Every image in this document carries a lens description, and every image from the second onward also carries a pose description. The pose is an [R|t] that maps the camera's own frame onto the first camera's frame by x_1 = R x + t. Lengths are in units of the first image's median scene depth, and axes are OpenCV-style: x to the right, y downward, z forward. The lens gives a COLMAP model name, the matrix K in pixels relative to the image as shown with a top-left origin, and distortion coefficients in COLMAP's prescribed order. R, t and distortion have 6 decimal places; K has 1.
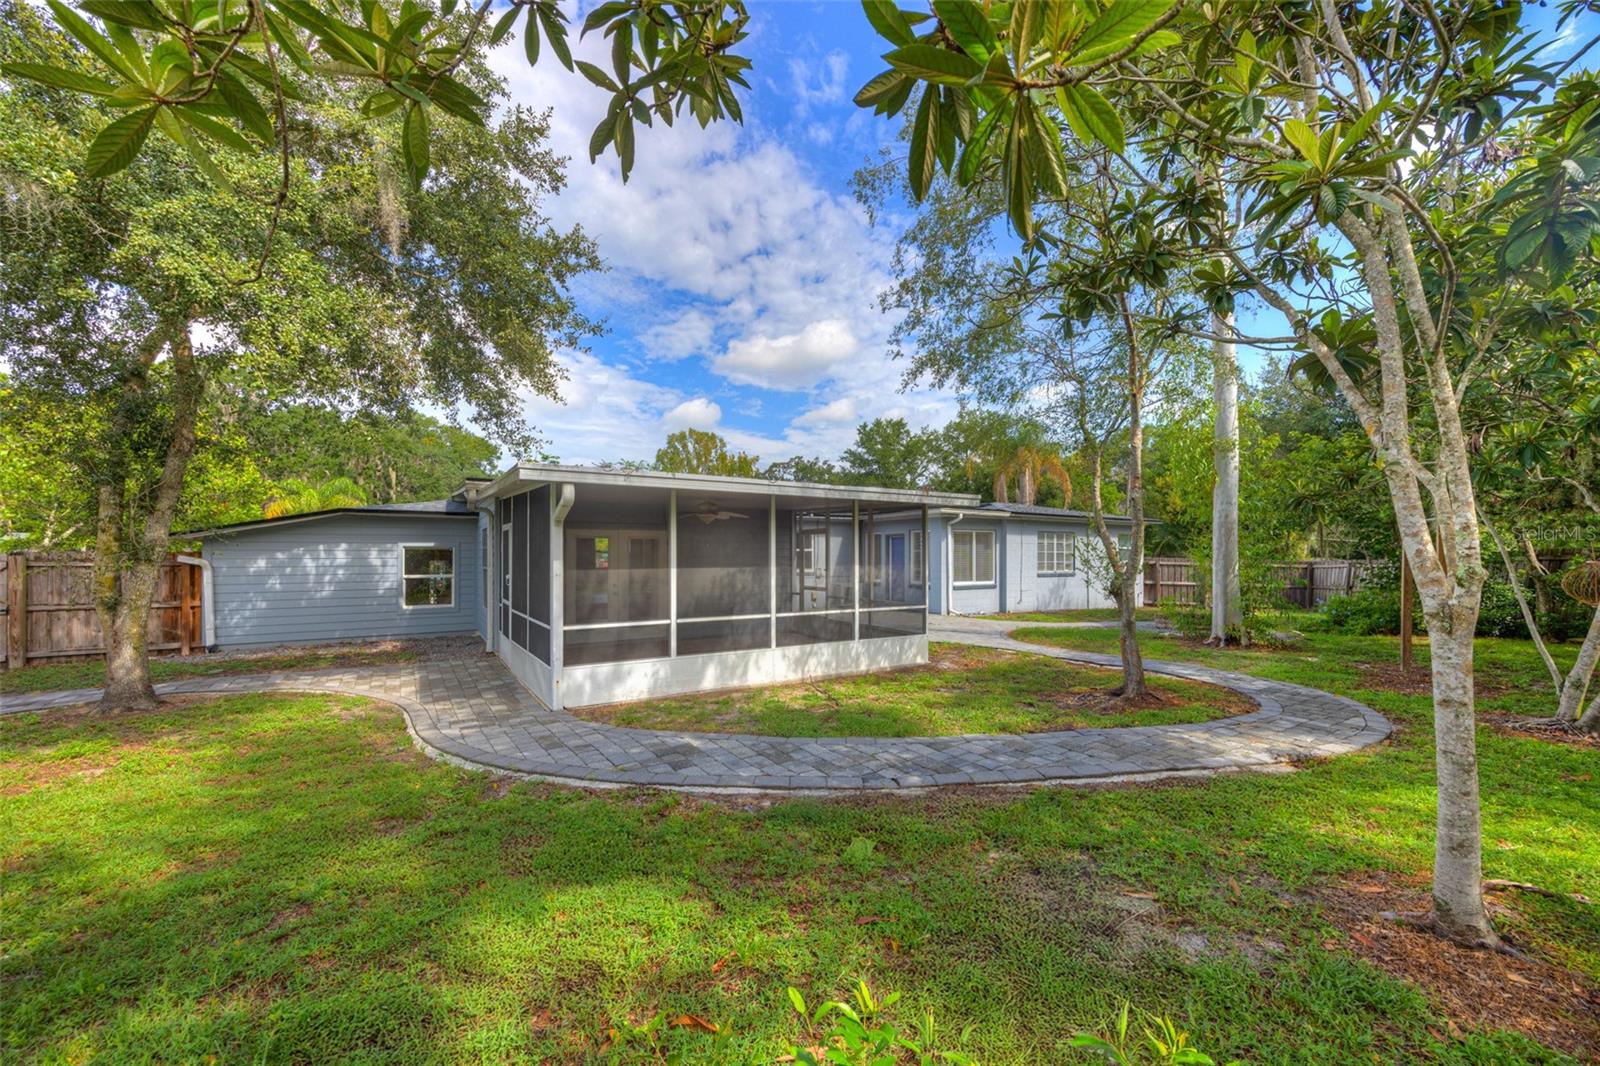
lens RADIAL K [[619.7, 0, 809.5], [0, 619.7, 551.4], [0, 0, 1]] dist [-0.003725, -0.000017]
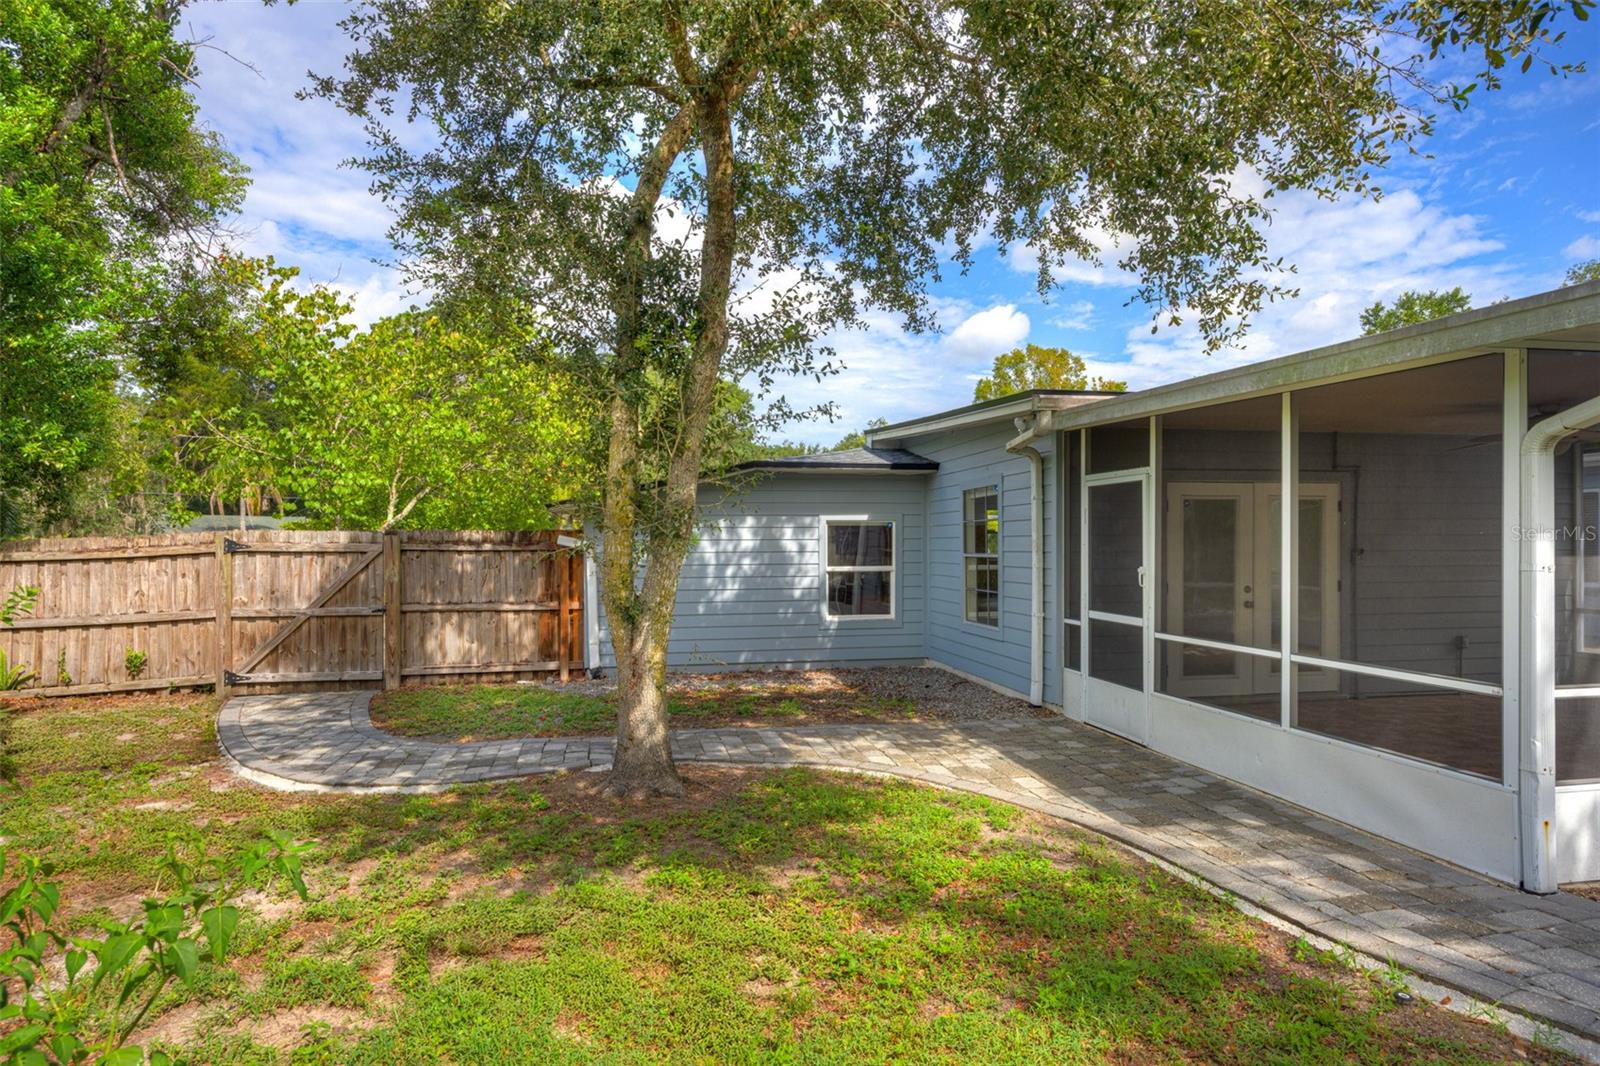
lens RADIAL K [[909.2, 0, 796.1], [0, 909.2, 535.6], [0, 0, 1]] dist [-0.006159, -0.000151]
pose [[0.929772, -0.005282, -0.368099, -0.398720], [0.004815, 0.999986, -0.002189, 0.009725], [0.368105, 0.000263, 0.929784, 0.153298]]
